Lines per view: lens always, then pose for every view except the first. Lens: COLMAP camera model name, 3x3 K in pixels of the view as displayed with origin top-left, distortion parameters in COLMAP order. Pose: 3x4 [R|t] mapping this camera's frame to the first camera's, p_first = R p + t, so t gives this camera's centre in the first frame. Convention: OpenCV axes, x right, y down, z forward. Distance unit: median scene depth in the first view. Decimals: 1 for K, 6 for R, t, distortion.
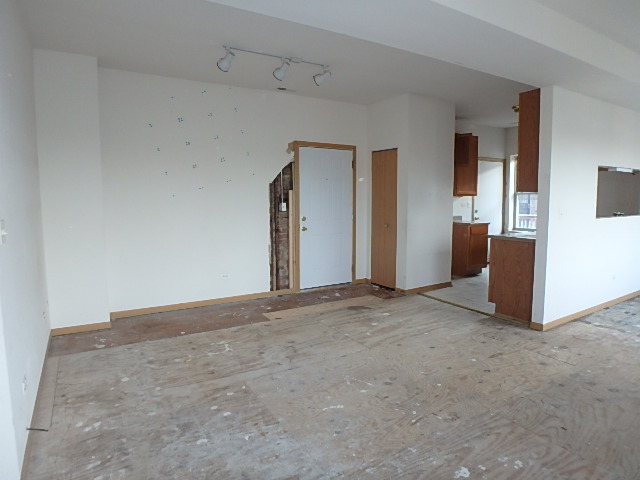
lens RADIAL K [[395.3, 0, 326.0], [0, 395.3, 240.3], [0, 0, 1]] dist [-0.059944, 0.008724]
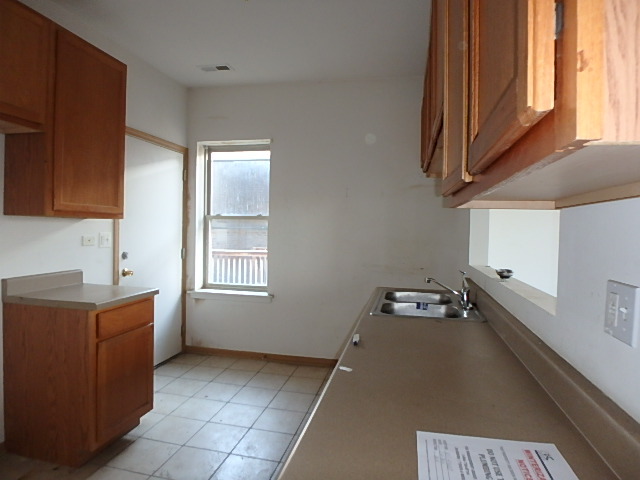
lens RADIAL K [[395.3, 0, 320.6], [0, 395.3, 241.6], [0, 0, 1]] dist [-0.059944, 0.008724]
pose [[0.701452, -0.004653, 0.712701, 0.234082], [0.065635, 0.996151, -0.058096, -0.051084], [-0.709688, 0.087529, 0.699058, 0.560152]]
